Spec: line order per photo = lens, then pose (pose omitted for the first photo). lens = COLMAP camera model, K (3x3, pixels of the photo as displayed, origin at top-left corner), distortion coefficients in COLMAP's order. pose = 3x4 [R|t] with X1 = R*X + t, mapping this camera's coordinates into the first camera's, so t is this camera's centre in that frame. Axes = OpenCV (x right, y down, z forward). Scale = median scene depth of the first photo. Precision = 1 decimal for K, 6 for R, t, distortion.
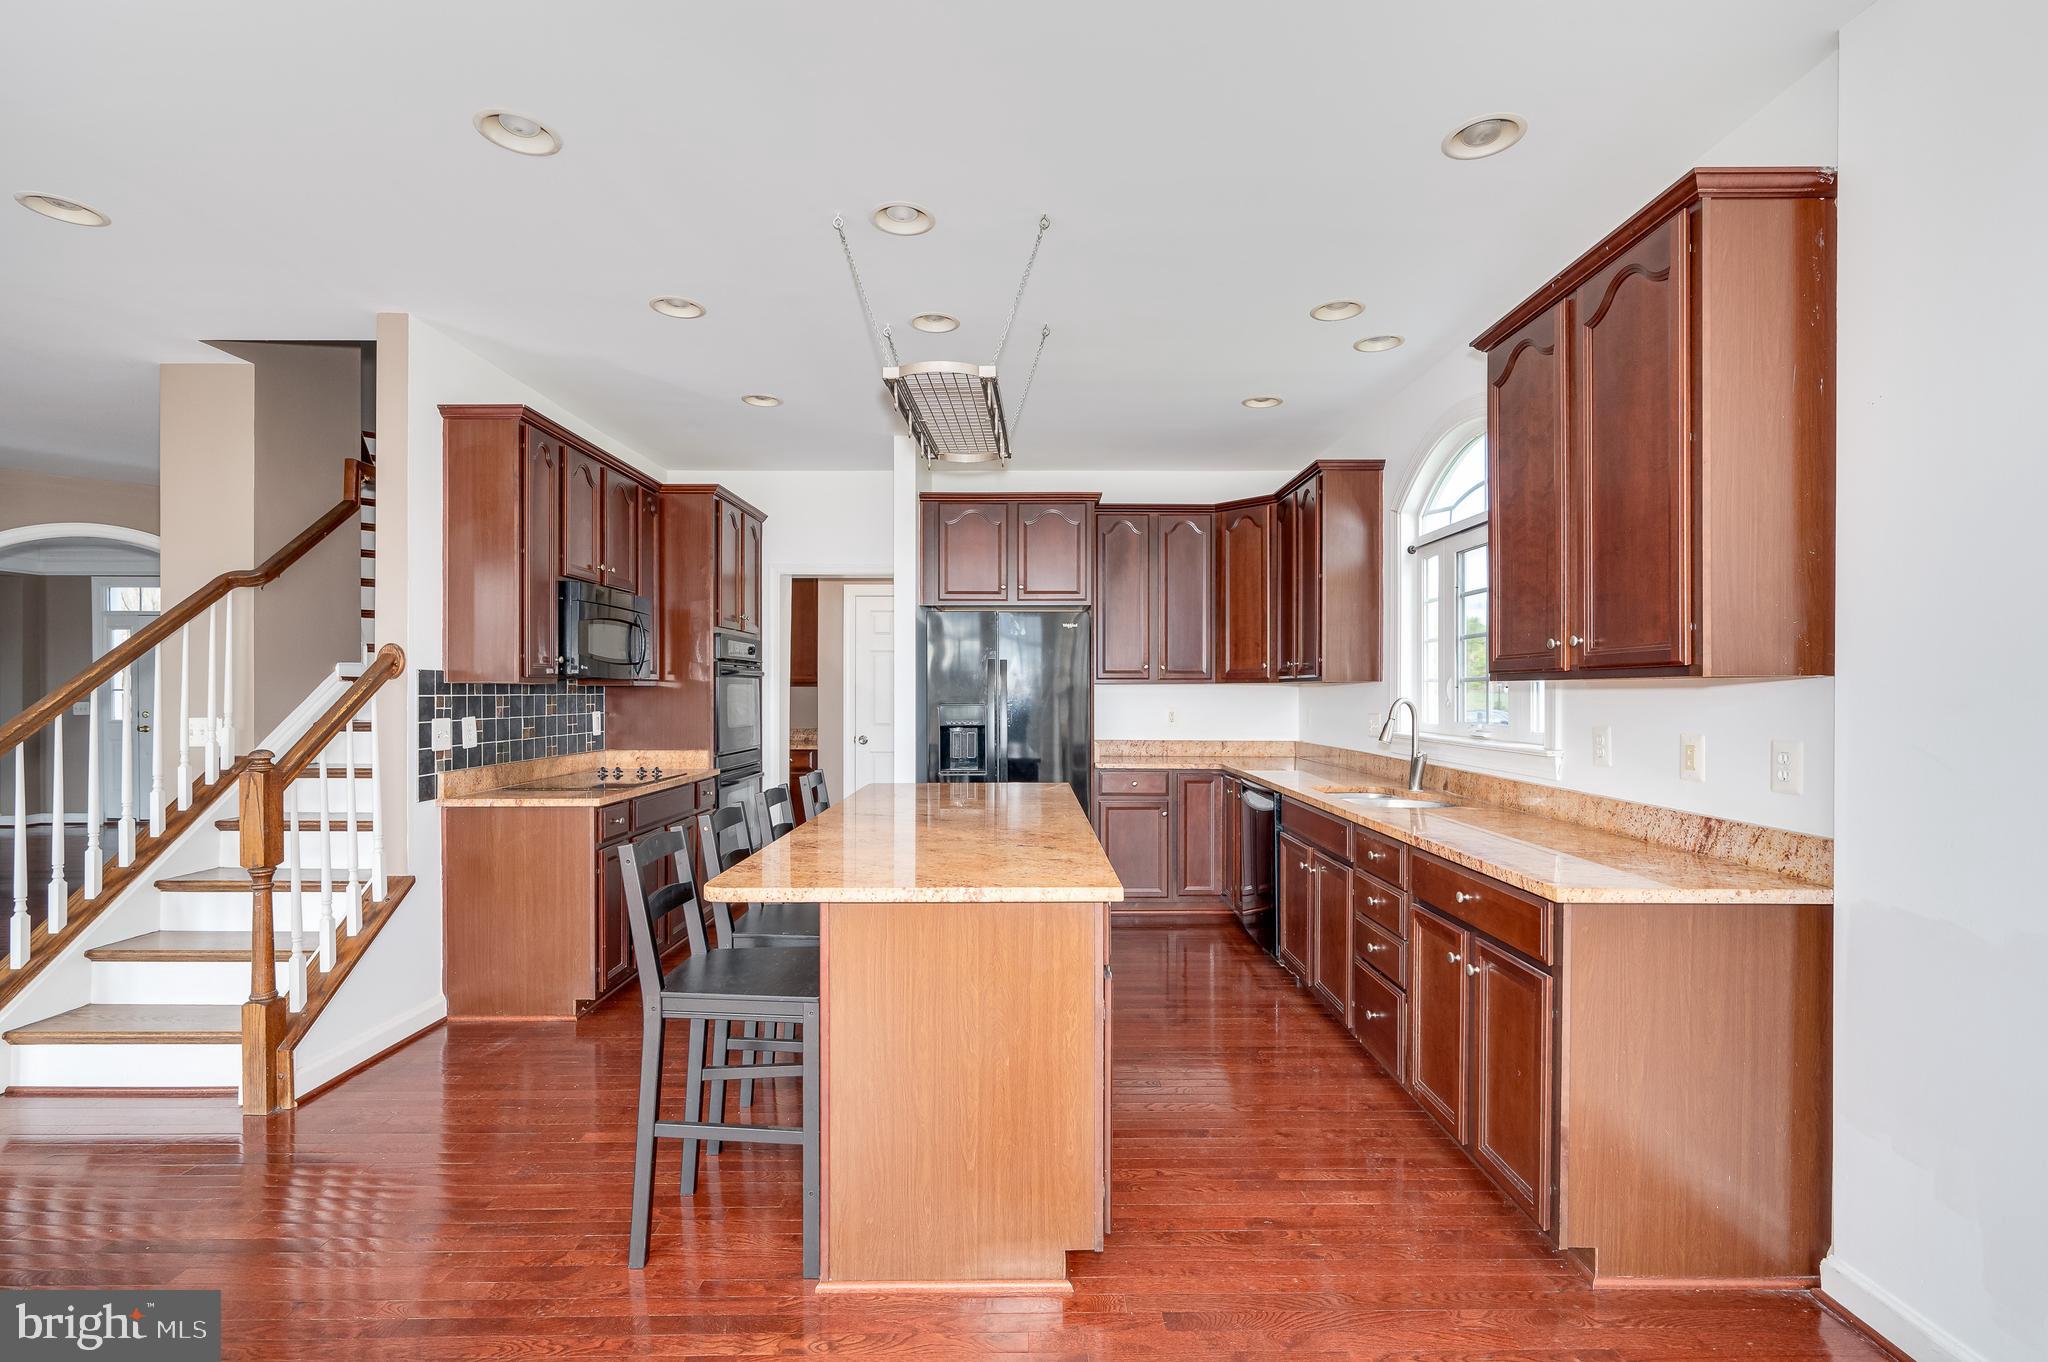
lens RADIAL K [[915.0, 0, 1034.8], [0, 915.0, 682.1], [0, 0, 1]] dist [0.000956, 0.001731]
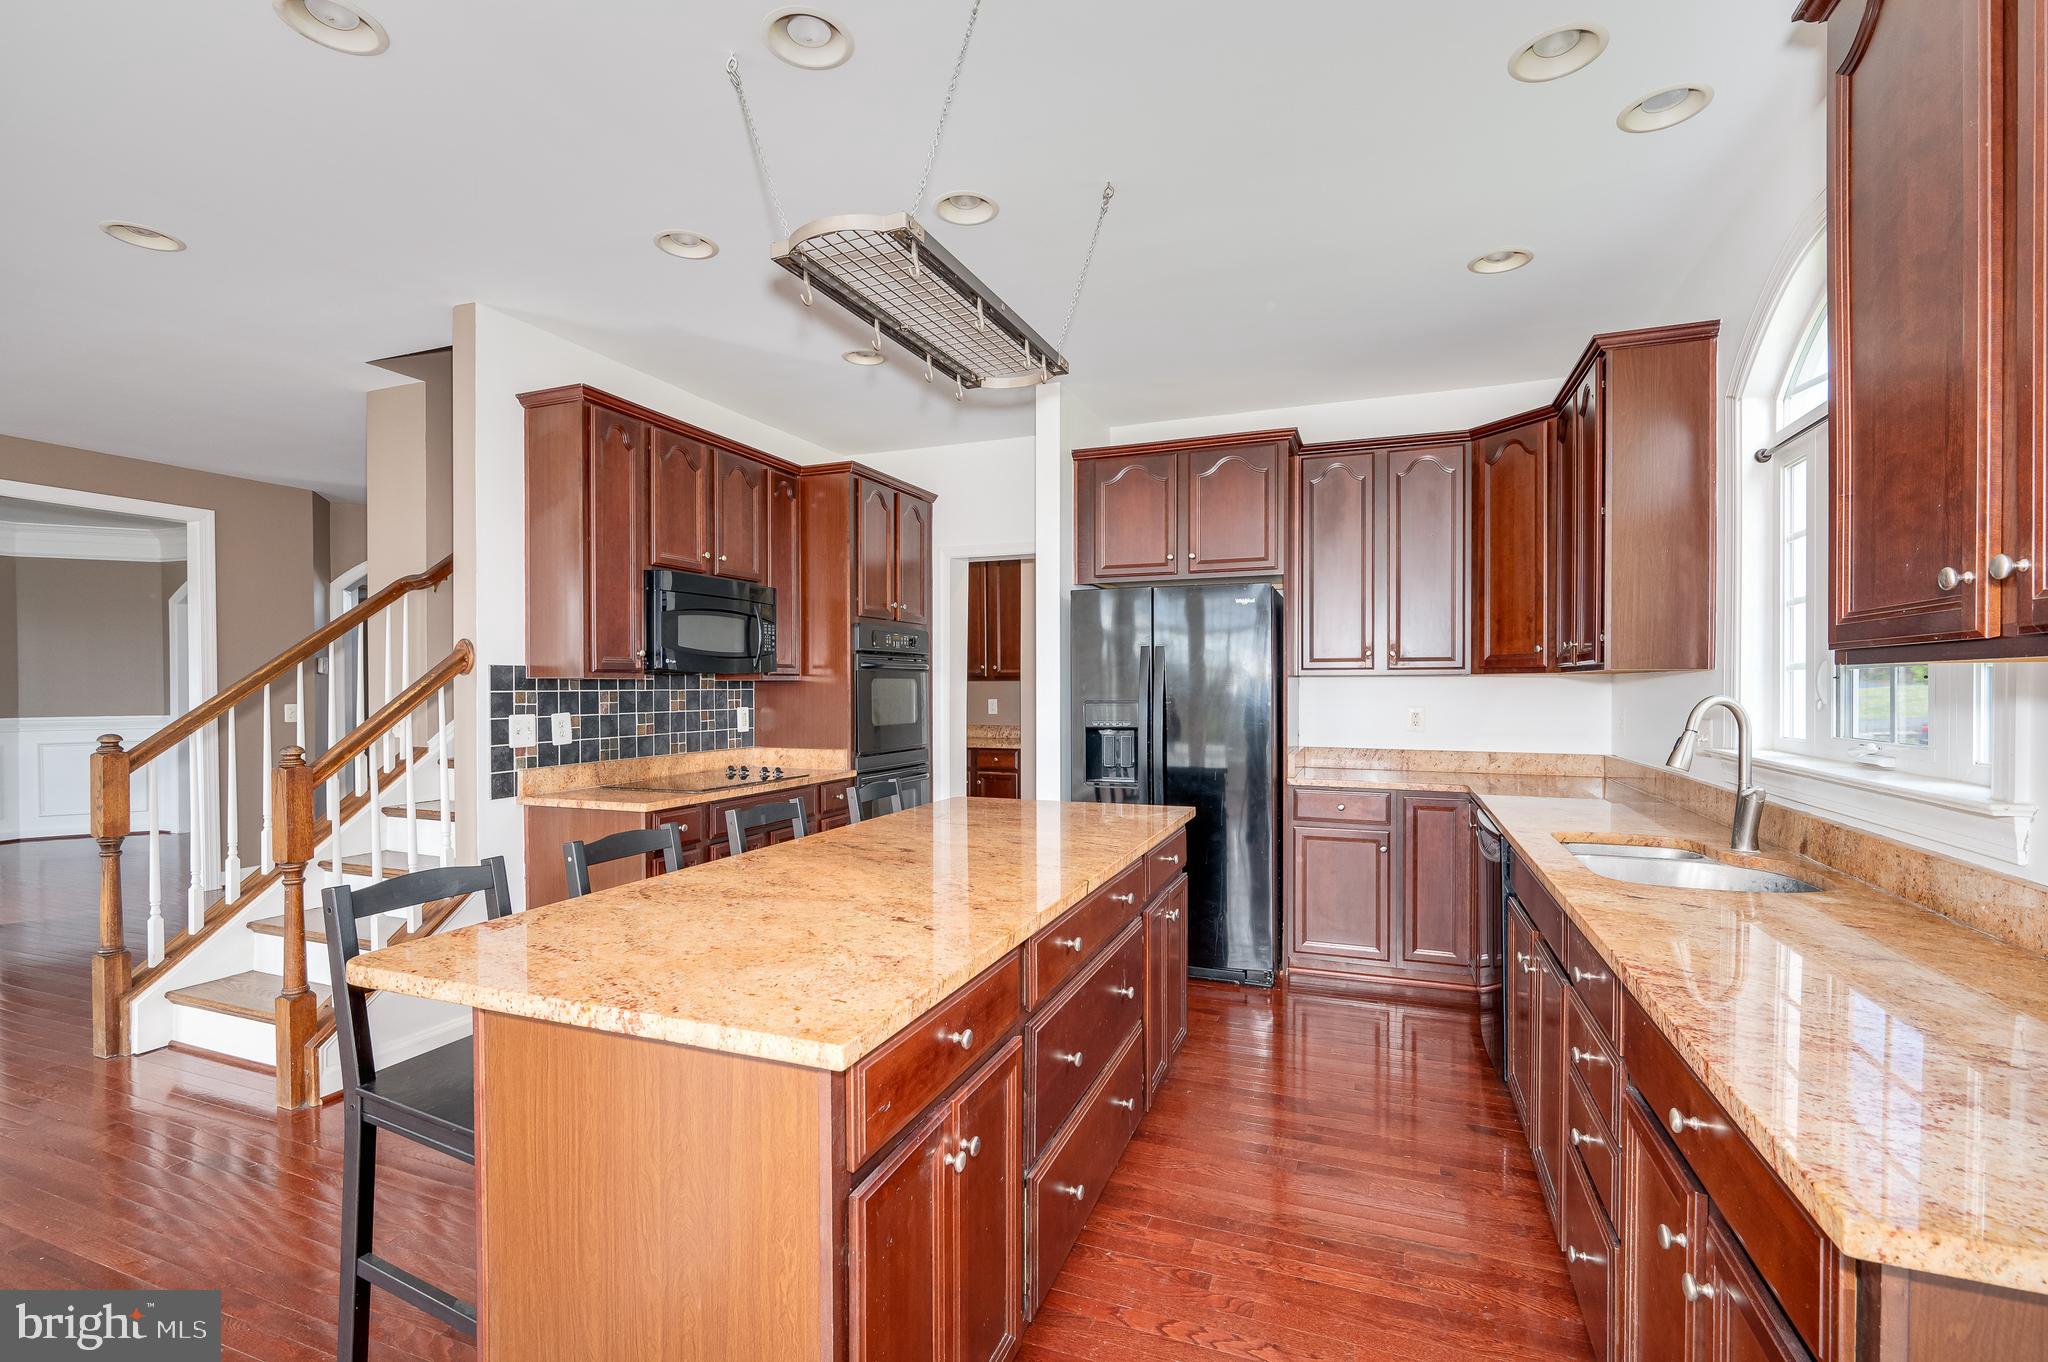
lens RADIAL K [[915.0, 0, 1025.8], [0, 915.0, 681.8], [0, 0, 1]] dist [0.000956, 0.001731]
pose [[0.928124, -0.003649, -0.372253, 0.203407], [0.006056, 0.999968, 0.005298, 0.002422], [0.372222, -0.007171, 0.928116, 0.269887]]
